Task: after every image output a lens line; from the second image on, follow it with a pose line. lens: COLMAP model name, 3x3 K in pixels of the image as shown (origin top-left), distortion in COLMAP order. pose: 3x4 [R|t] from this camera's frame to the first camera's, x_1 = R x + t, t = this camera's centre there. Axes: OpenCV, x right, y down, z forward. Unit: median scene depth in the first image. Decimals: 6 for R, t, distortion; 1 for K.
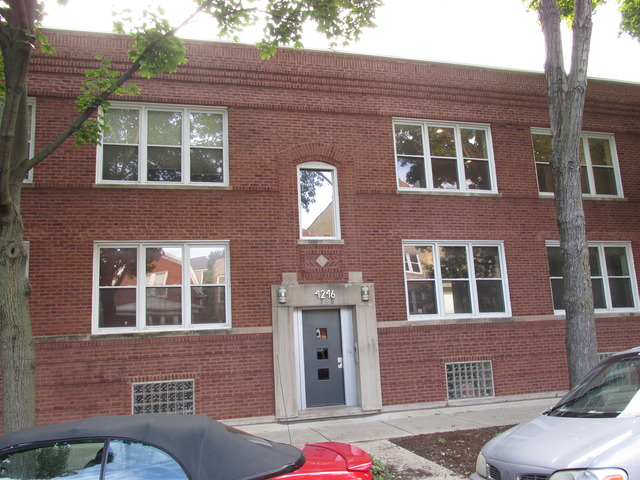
lens RADIAL K [[530.4, 0, 317.1], [0, 530.4, 241.7], [0, 0, 1]] dist [-0.006761, -0.029061]
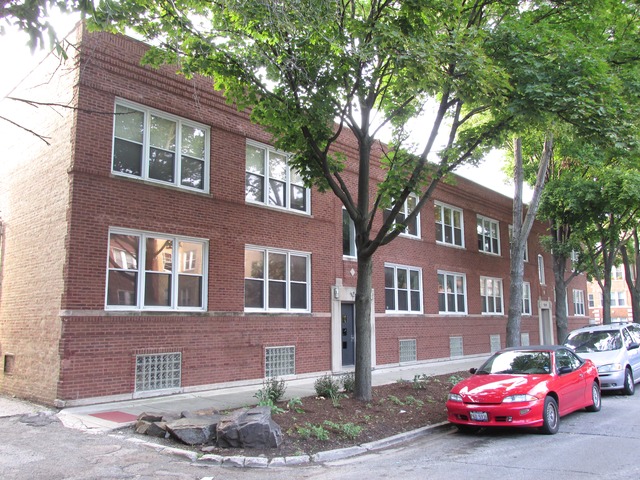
lens RADIAL K [[530.4, 0, 324.6], [0, 530.4, 243.6], [0, 0, 1]] dist [-0.006761, -0.029061]
pose [[0.827920, 0.122074, 0.547400, -0.635707], [-0.130891, 0.991129, -0.023062, 0.000935], [-0.545359, -0.052556, 0.836553, -0.166167]]
